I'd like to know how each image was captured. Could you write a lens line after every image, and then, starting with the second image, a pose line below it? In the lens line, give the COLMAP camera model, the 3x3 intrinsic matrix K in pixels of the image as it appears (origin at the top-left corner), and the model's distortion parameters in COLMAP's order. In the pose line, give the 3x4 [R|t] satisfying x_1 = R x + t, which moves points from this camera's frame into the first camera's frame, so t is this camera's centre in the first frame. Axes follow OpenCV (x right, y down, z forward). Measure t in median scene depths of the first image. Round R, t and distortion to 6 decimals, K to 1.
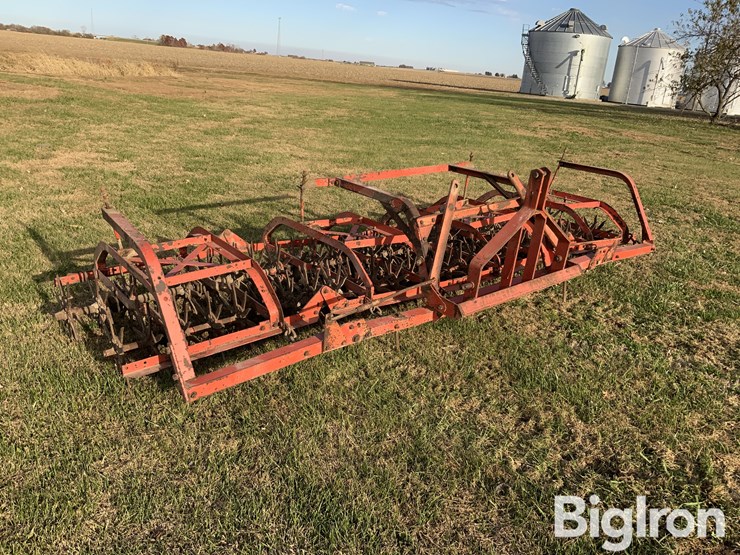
lens RADIAL K [[605.1, 0, 370.0], [0, 605.1, 277.5], [0, 0, 1]] dist [0.083715, -0.145242]
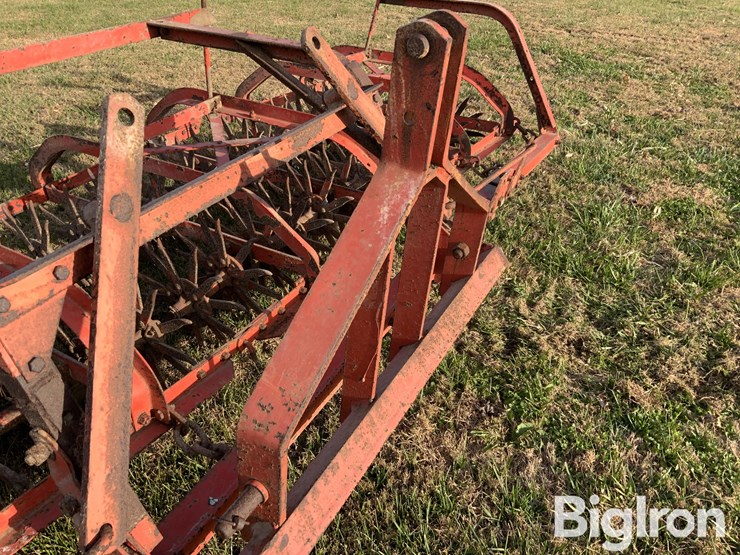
lens RADIAL K [[605.1, 0, 370.0], [0, 605.1, 277.5], [0, 0, 1]] dist [0.083715, -0.145242]
pose [[0.933402, -0.218653, 0.284521, 0.131187], [0.147420, 0.956566, 0.251491, -0.119394], [-0.327152, -0.192799, 0.925095, 0.624556]]
